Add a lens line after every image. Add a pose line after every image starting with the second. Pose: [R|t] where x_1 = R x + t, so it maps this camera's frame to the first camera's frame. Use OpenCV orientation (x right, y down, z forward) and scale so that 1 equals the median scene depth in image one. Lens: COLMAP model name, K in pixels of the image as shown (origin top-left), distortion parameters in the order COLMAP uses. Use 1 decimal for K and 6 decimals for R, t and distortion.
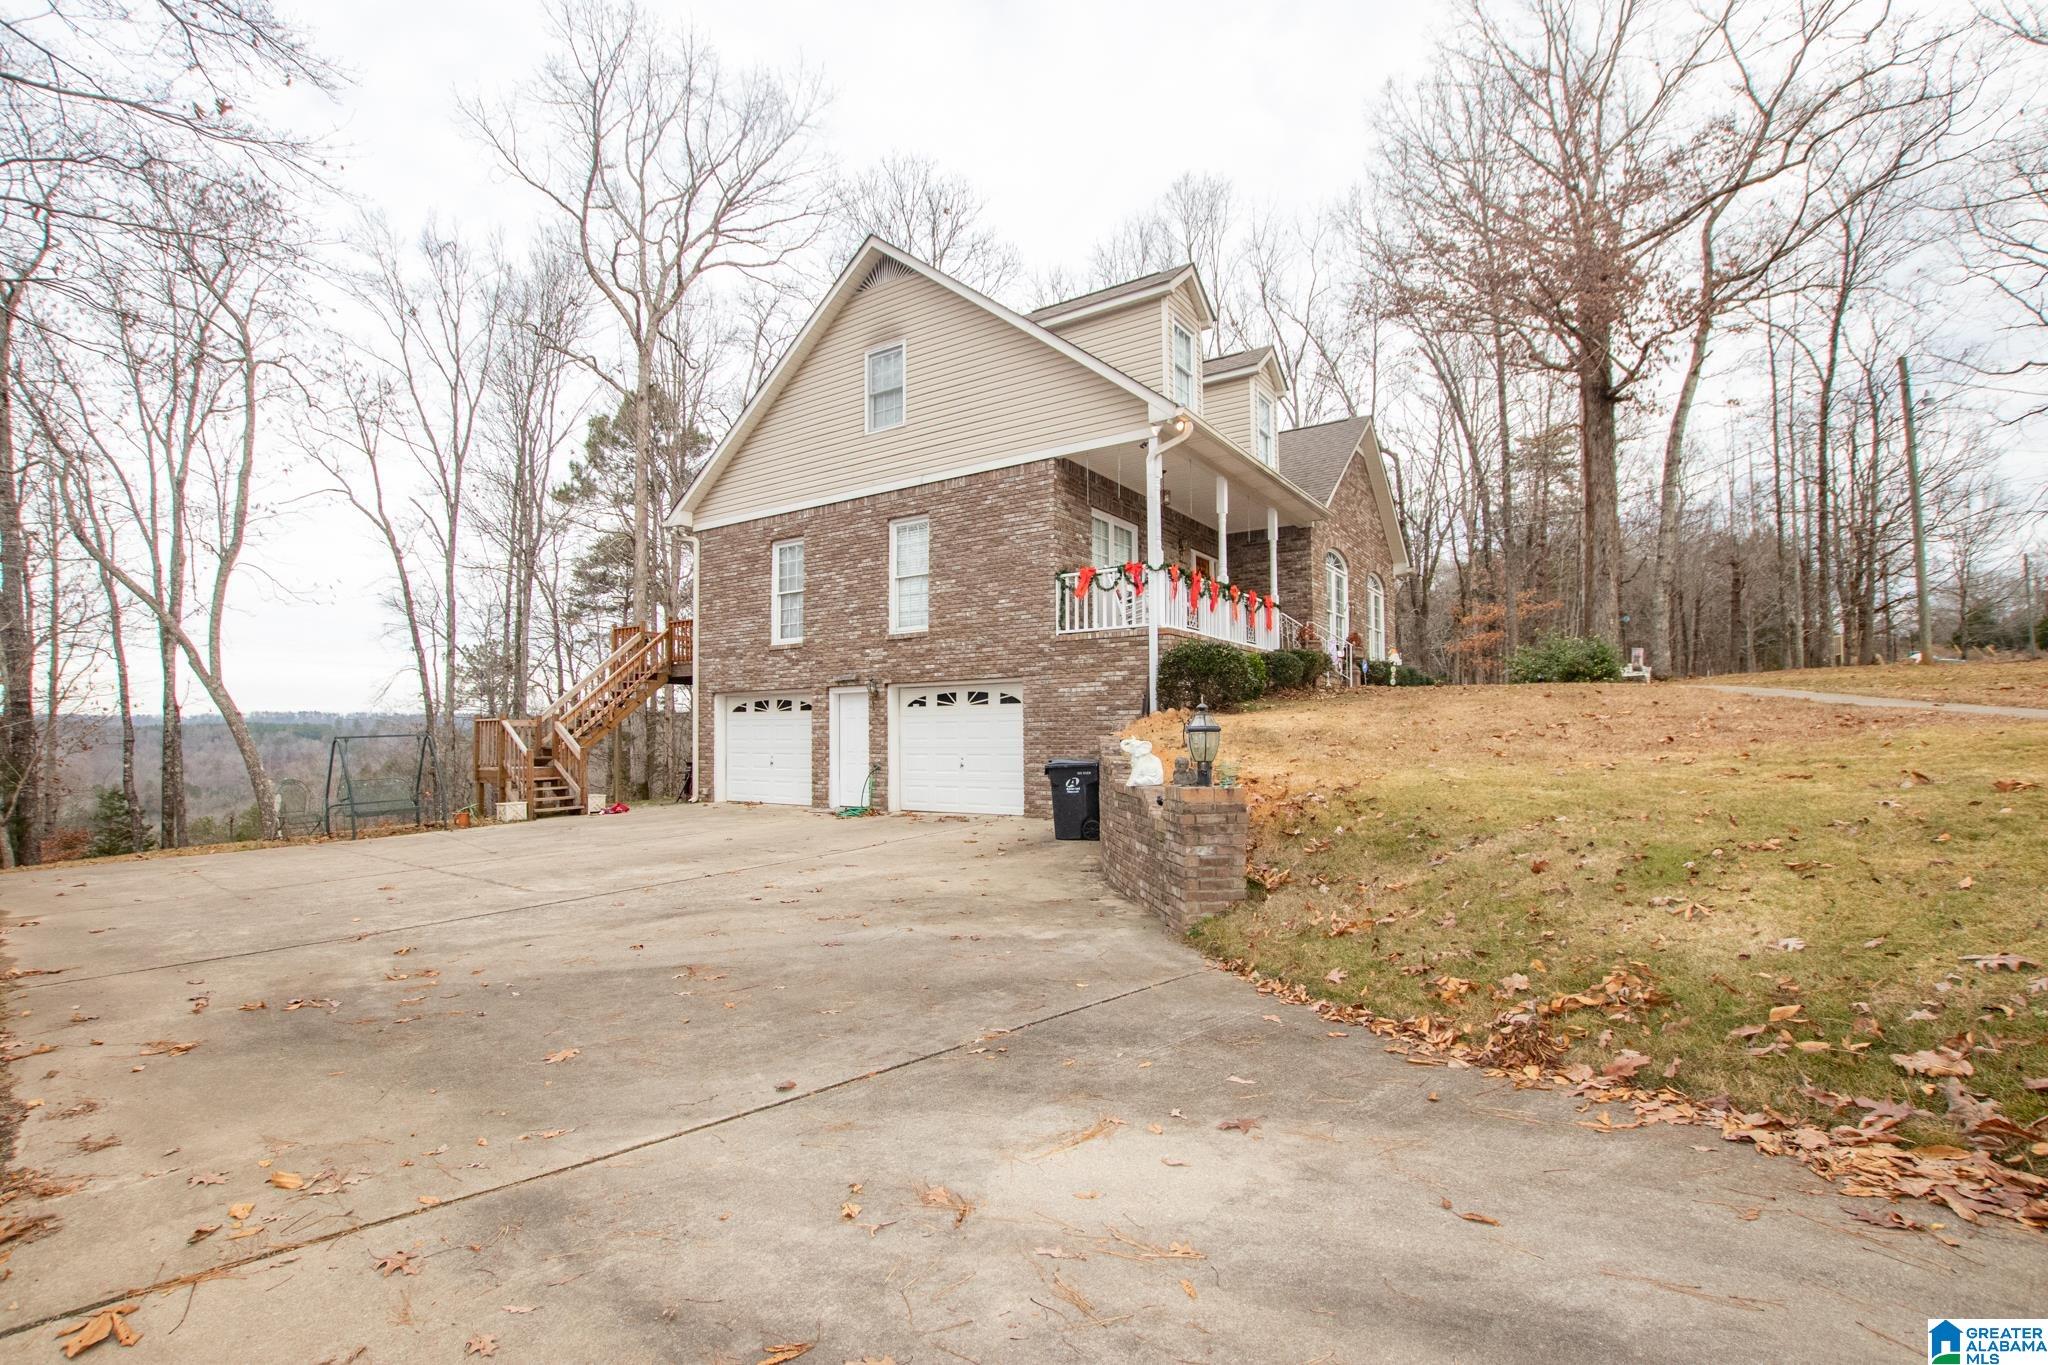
lens RADIAL K [[972.8, 0, 1013.2], [0, 972.8, 703.5], [0, 0, 1]] dist [-0.028088, 0.001019]
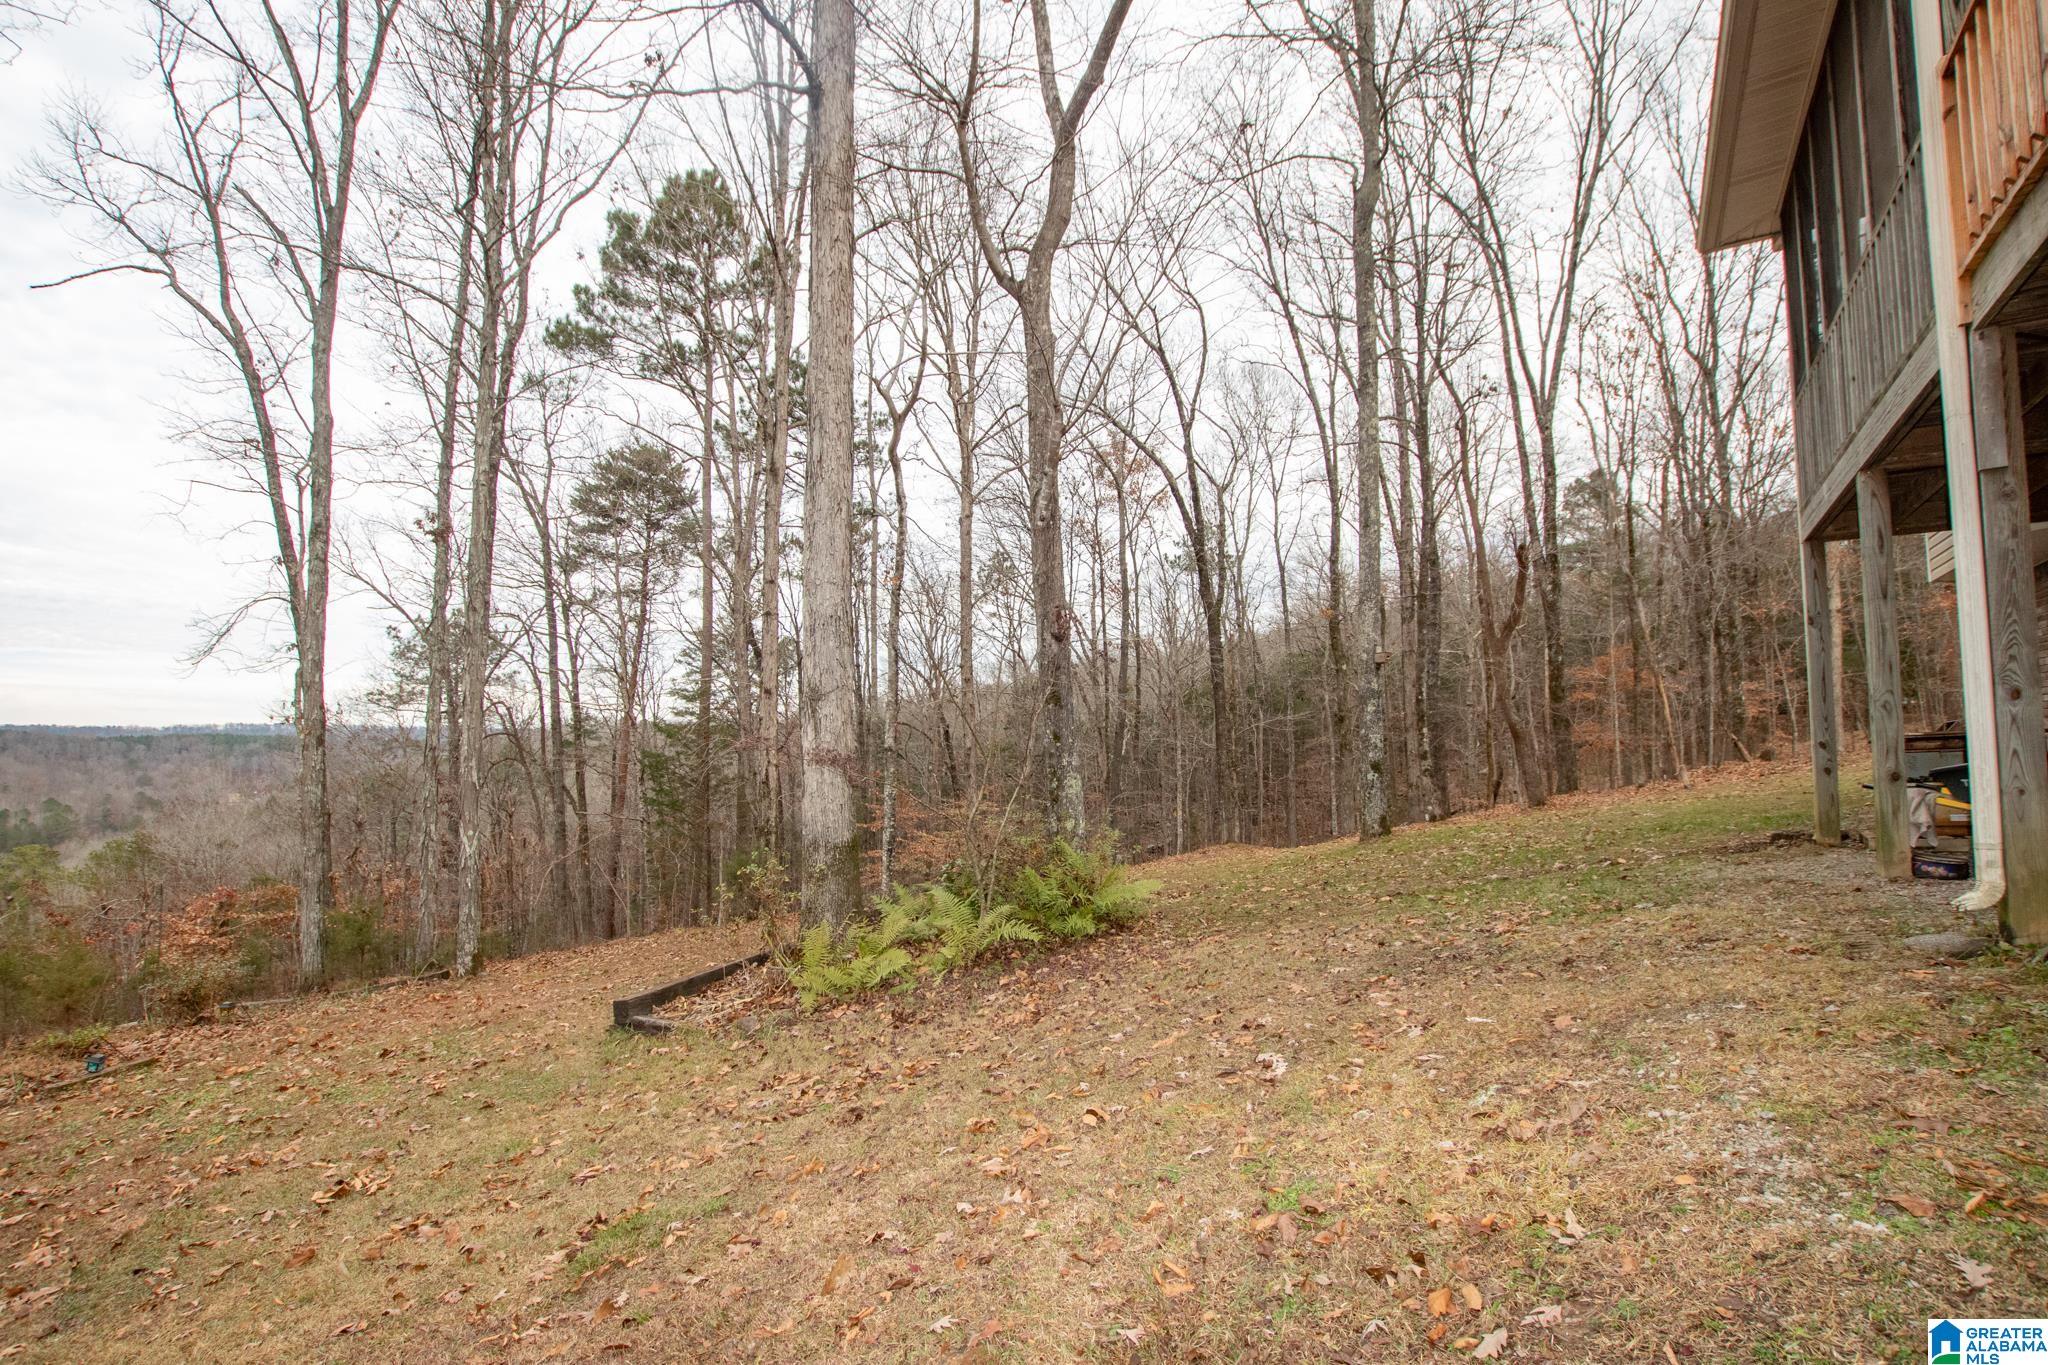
lens RADIAL K [[947.3, 0, 1013.4], [0, 947.3, 703.7], [0, 0, 1]] dist [-0.030952, 0.003845]
pose [[0.999609, 0.003641, 0.027738, -0.193366], [-0.003205, 0.999871, -0.015753, 0.024805], [-0.027792, 0.015658, 0.999491, 0.396477]]
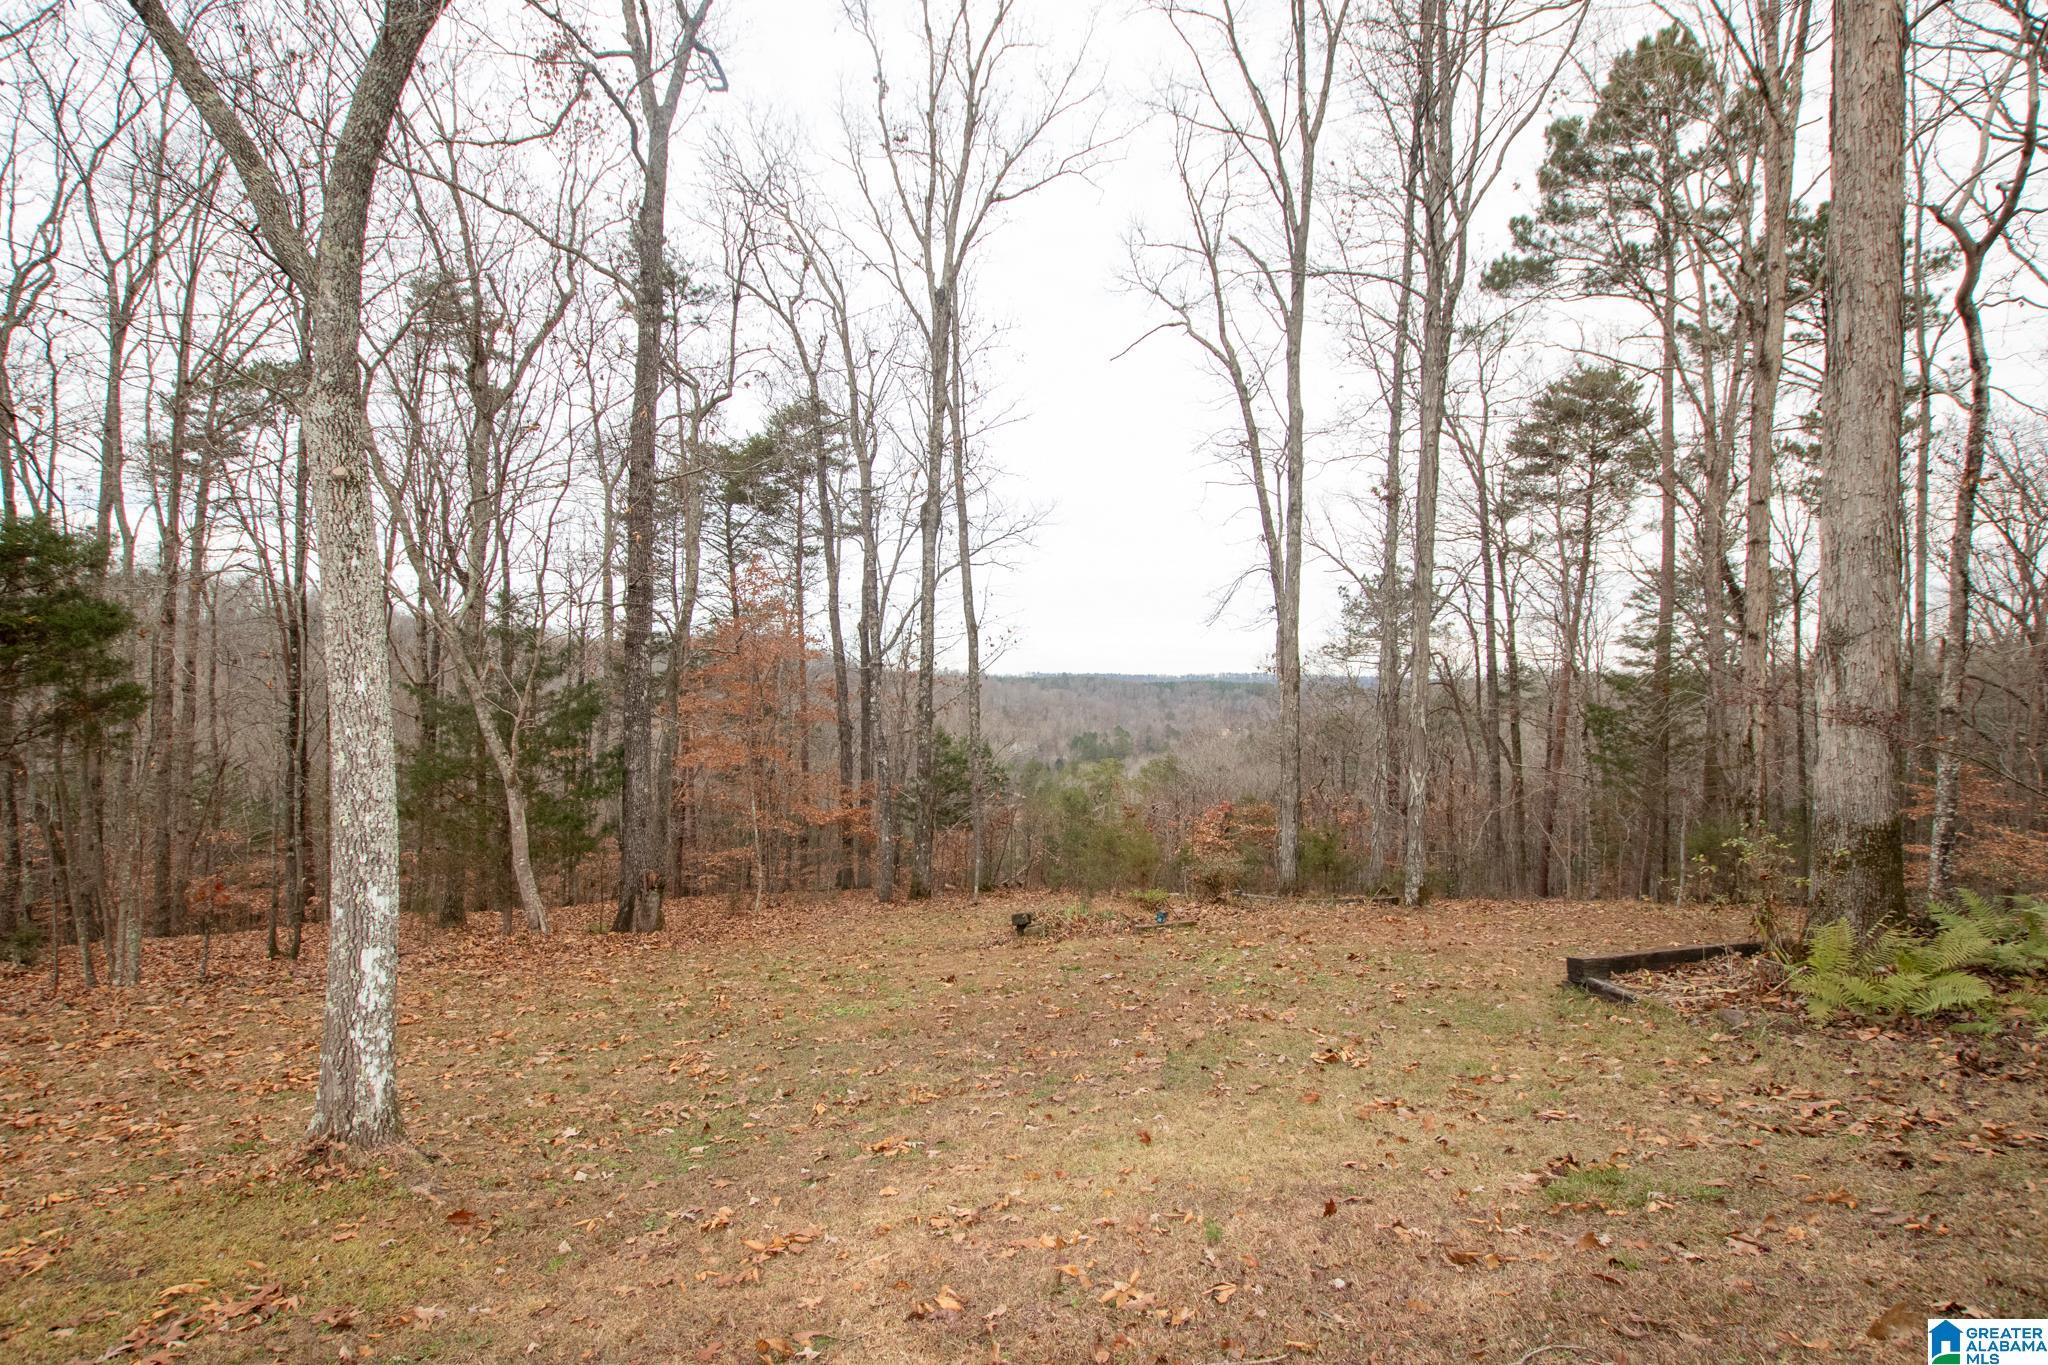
lens RADIAL K [[947.3, 0, 1013.4], [0, 947.3, 703.7], [0, 0, 1]] dist [-0.030952, 0.003845]
pose [[0.628613, 0.032067, -0.777057, -0.194743], [-0.002130, 0.999217, 0.039511, 0.025014], [0.777715, -0.023182, 0.628189, 0.391975]]
